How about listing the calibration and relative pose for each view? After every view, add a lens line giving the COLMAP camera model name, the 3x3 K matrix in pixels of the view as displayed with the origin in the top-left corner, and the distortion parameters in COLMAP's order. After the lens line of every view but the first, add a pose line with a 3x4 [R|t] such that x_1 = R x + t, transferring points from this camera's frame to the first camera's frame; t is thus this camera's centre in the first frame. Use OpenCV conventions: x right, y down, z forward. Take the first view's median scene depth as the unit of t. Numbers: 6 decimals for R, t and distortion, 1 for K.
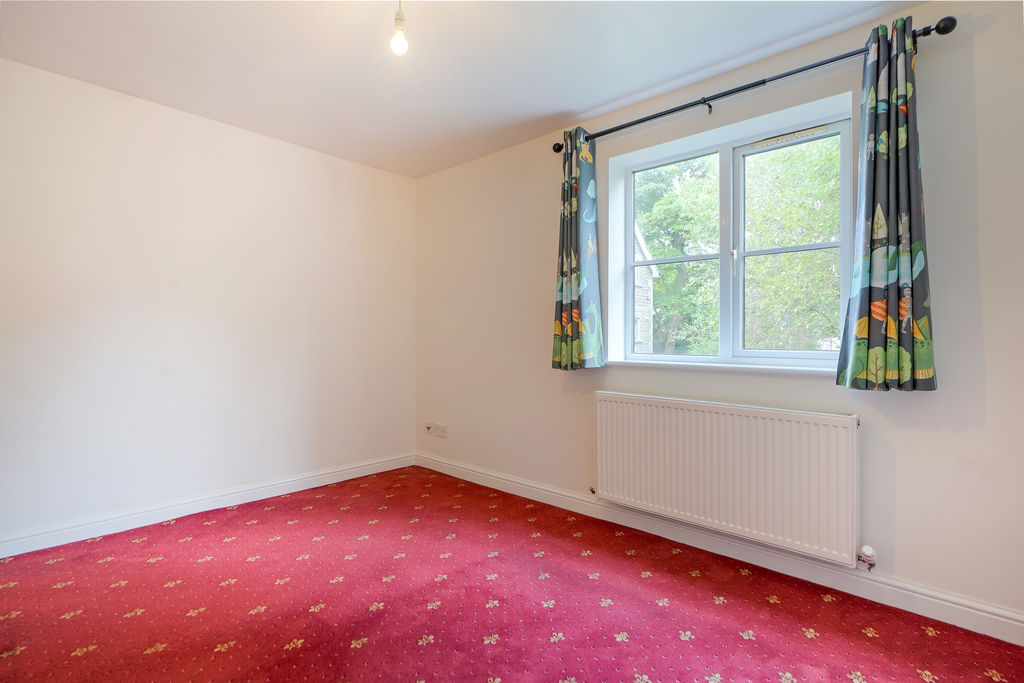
lens RADIAL K [[494.3, 0, 512.0], [0, 494.3, 341.5], [0, 0, 1]] dist [0.011152, 0.000004]
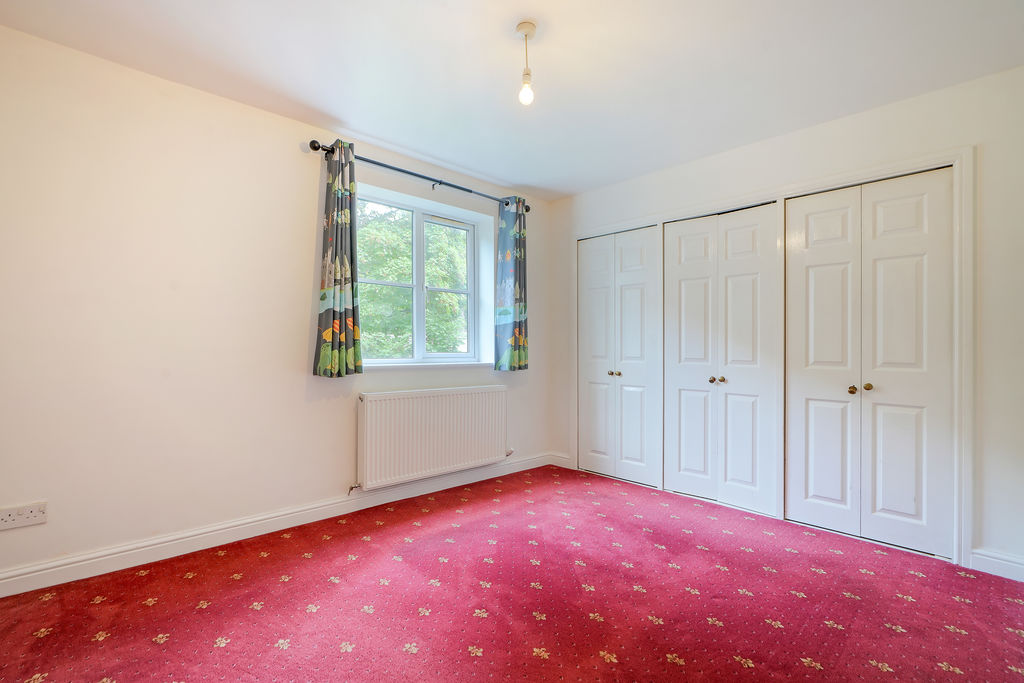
lens RADIAL K [[467.0, 0, 496.4], [0, 467.0, 354.4], [0, 0, 1]] dist [-0.000393, 0.000081]
pose [[0.094058, -0.022513, 0.995312, -0.891297], [0.001128, 0.999746, 0.022507, -0.011506], [-0.995566, -0.000994, 0.094060, 0.651359]]
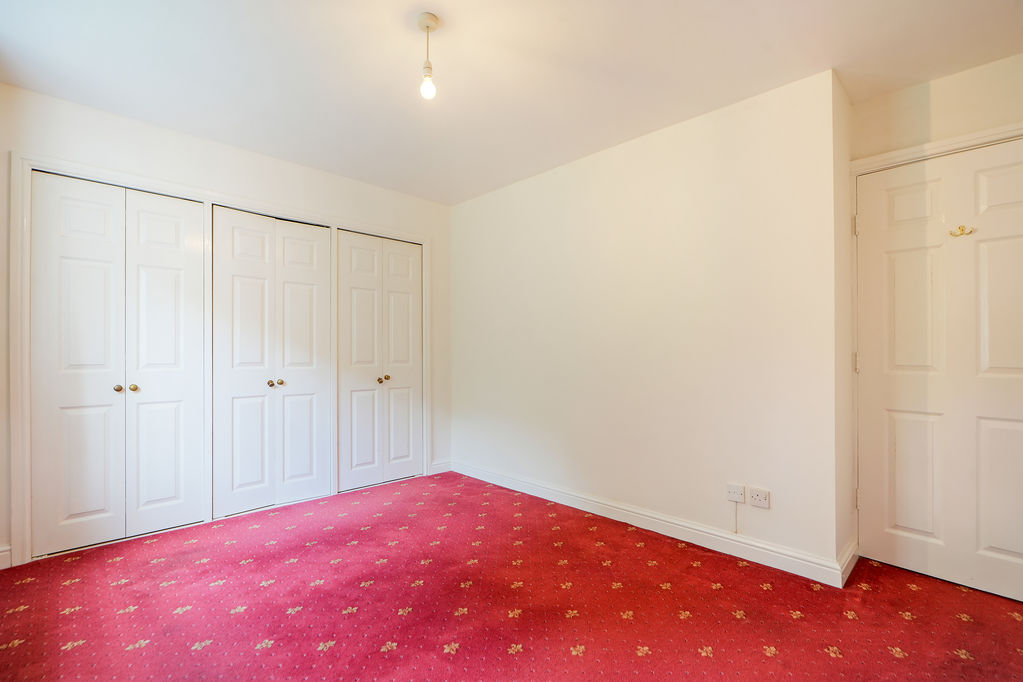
lens RADIAL K [[472.2, 0, 510.5], [0, 472.2, 346.8], [0, 0, 1]] dist [-0.000829, 0.000280]
pose [[-0.998196, -0.008911, 0.059366, -0.317006], [-0.009053, 0.999957, -0.002131, -0.014874], [-0.059345, -0.002665, -0.998234, 1.379079]]
